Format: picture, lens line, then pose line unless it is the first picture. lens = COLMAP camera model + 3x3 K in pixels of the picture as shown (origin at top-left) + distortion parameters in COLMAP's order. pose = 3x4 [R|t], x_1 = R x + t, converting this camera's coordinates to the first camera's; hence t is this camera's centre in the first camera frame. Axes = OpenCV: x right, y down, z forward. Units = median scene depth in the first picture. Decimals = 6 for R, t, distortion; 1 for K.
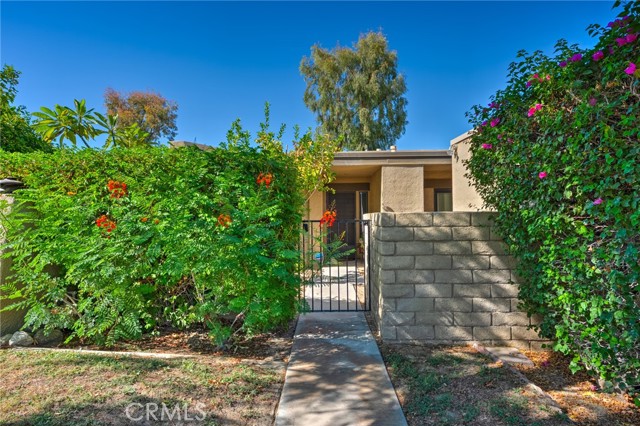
lens RADIAL K [[350.9, 0, 319.9], [0, 350.9, 212.9], [0, 0, 1]] dist [0.000245, 0.000025]
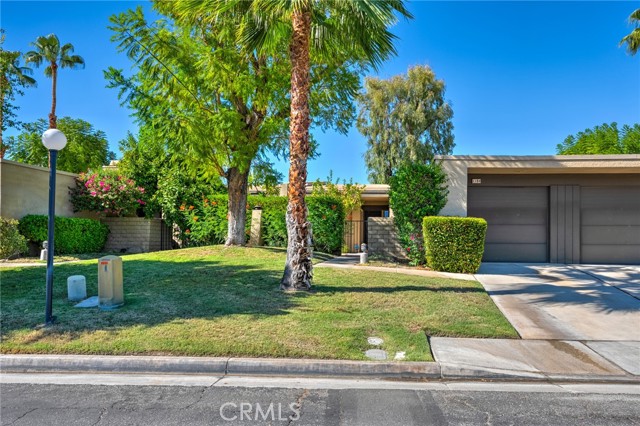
lens RADIAL K [[443.1, 0, 320.6], [0, 443.1, 212.8], [0, 0, 1]] dist [0.000115, 0.000013]
pose [[0.990977, 0.017431, -0.132896, 0.034783], [-0.024296, 0.998443, -0.050210, 0.021447], [0.131814, 0.052986, 0.989857, -0.385337]]
